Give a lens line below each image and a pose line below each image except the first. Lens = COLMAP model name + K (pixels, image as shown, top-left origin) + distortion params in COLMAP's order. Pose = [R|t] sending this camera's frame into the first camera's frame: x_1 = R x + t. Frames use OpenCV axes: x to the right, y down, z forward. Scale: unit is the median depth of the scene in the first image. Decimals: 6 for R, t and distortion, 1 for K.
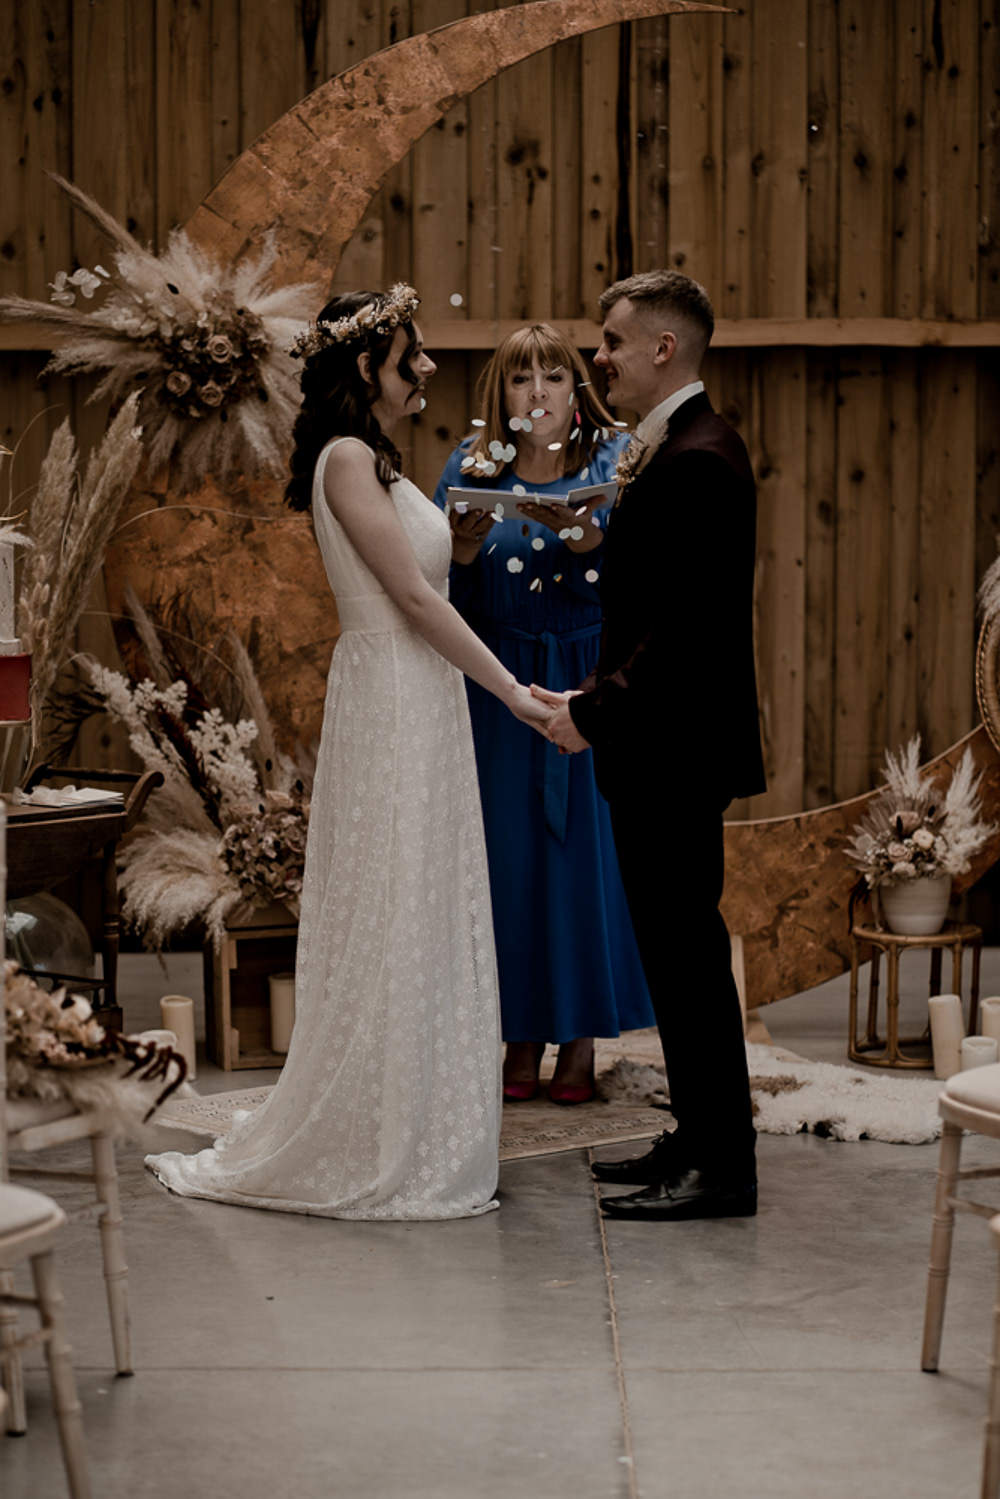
lens RADIAL K [[3875.9, 0, 497.9], [0, 3875.9, 813.2], [0, 0, 1]] dist [0.012456, -1.064321]
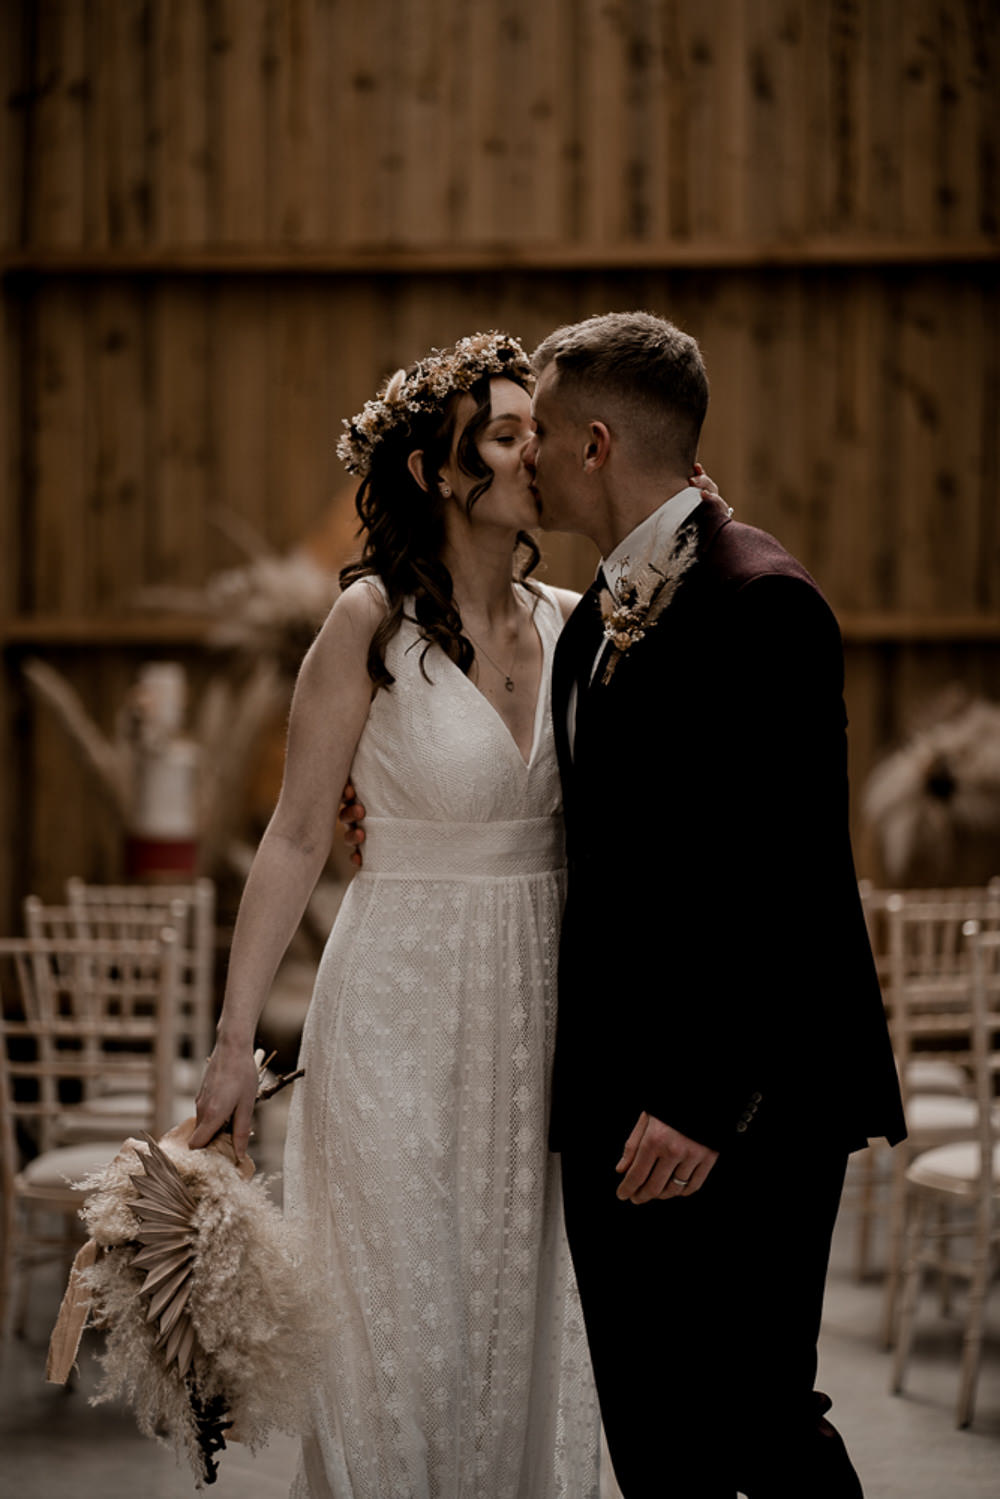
lens RADIAL K [[3614.9, 0, 450.6], [0, 3614.9, 749.8], [0, 0, 1]] dist [0.047087, -1.193718]
pose [[0.999653, -0.000538, -0.026348, 0.008351], [-0.002165, 0.994735, -0.102454, 0.058620], [0.026264, 0.102475, 0.994389, -0.311571]]
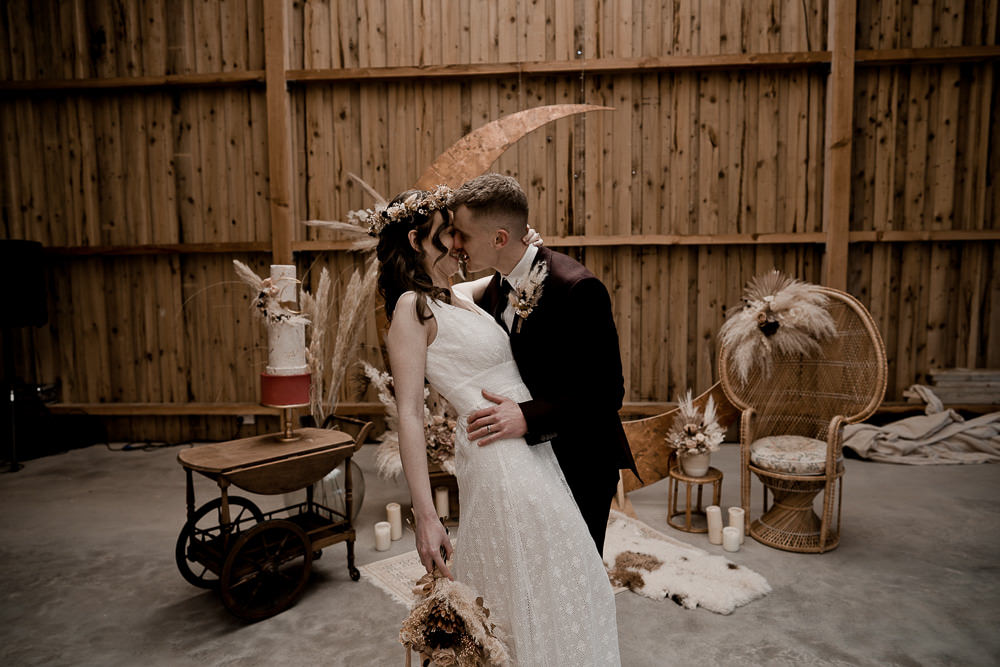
lens RADIAL K [[674.9, 0, 500.0], [0, 674.9, 333.5], [0, 0, 1]] dist [-0.043133, 0.053445]
pose [[0.998421, -0.004648, -0.055972, 0.007846], [0.003648, 0.999832, -0.017944, -0.049916], [0.056047, 0.017712, 0.998271, 0.552008]]
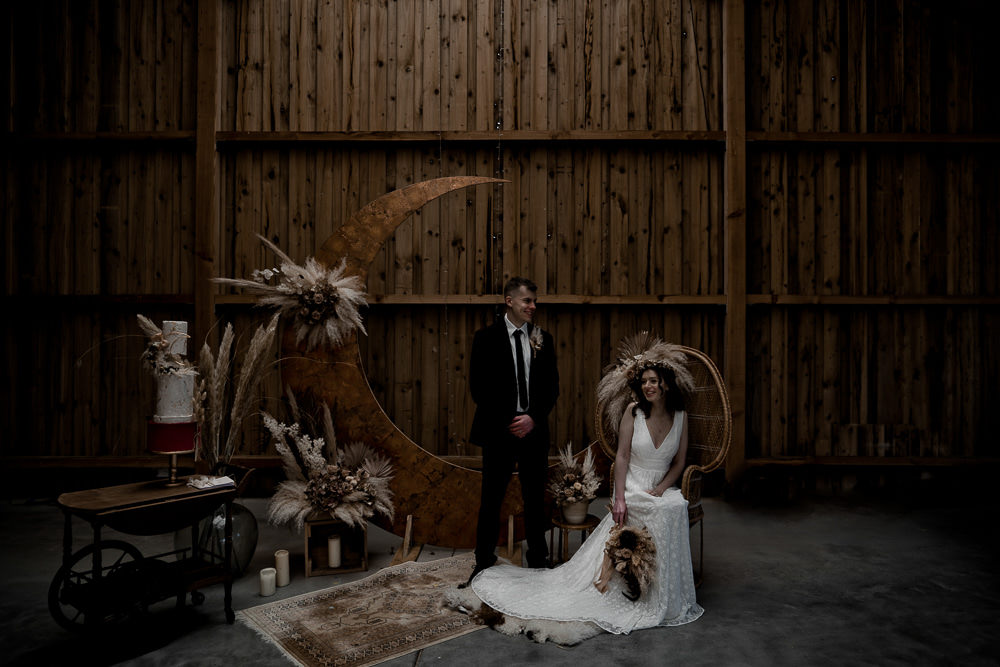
lens RADIAL K [[716.8, 0, 531.0], [0, 716.8, 319.3], [0, 0, 1]] dist [-0.050293, 0.062779]
pose [[0.999916, 0.005286, 0.011834, 0.069972], [-0.003886, 0.993320, -0.115328, -0.047725], [-0.012364, 0.115272, 0.993257, 0.494741]]
